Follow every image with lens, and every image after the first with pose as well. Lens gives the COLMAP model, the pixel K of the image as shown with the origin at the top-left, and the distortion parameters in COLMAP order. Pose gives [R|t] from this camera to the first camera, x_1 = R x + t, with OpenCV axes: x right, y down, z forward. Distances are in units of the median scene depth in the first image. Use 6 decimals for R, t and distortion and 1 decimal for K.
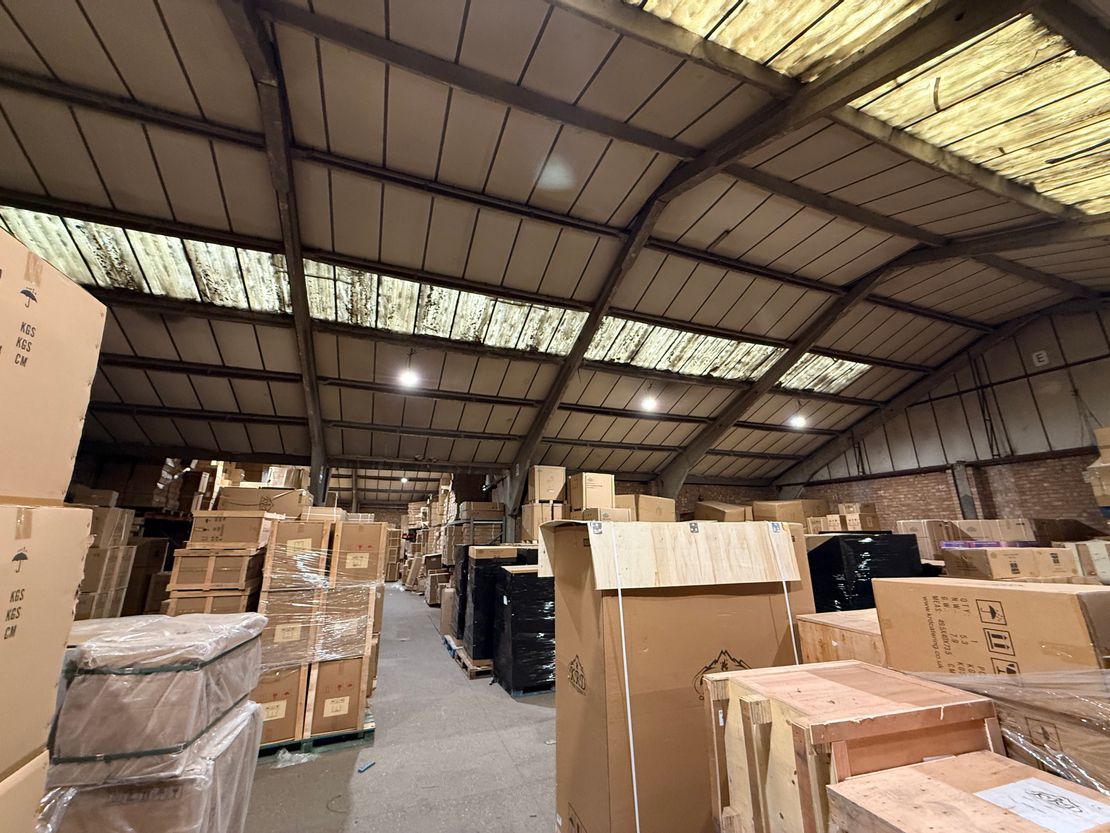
lens RADIAL K [[442.8, 0, 551.6], [0, 442.8, 414.3], [0, 0, 1]] dist [0.000570, 0.000060]
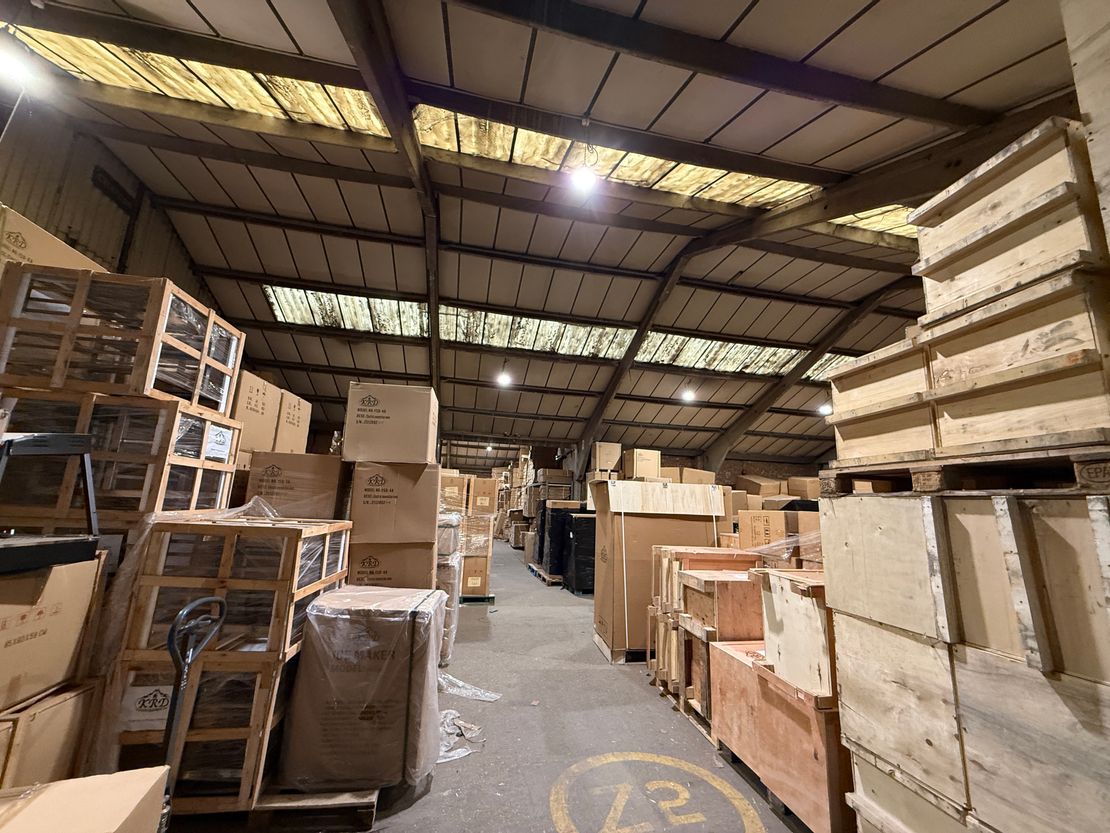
lens RADIAL K [[442.8, 0, 551.6], [0, 442.8, 414.3], [0, 0, 1]] dist [0.000570, 0.000060]
pose [[0.987188, 0.014216, -0.158927, 0.046208], [-0.003149, 0.997565, 0.069671, -0.066985], [0.159530, -0.068278, 0.984829, -0.340901]]
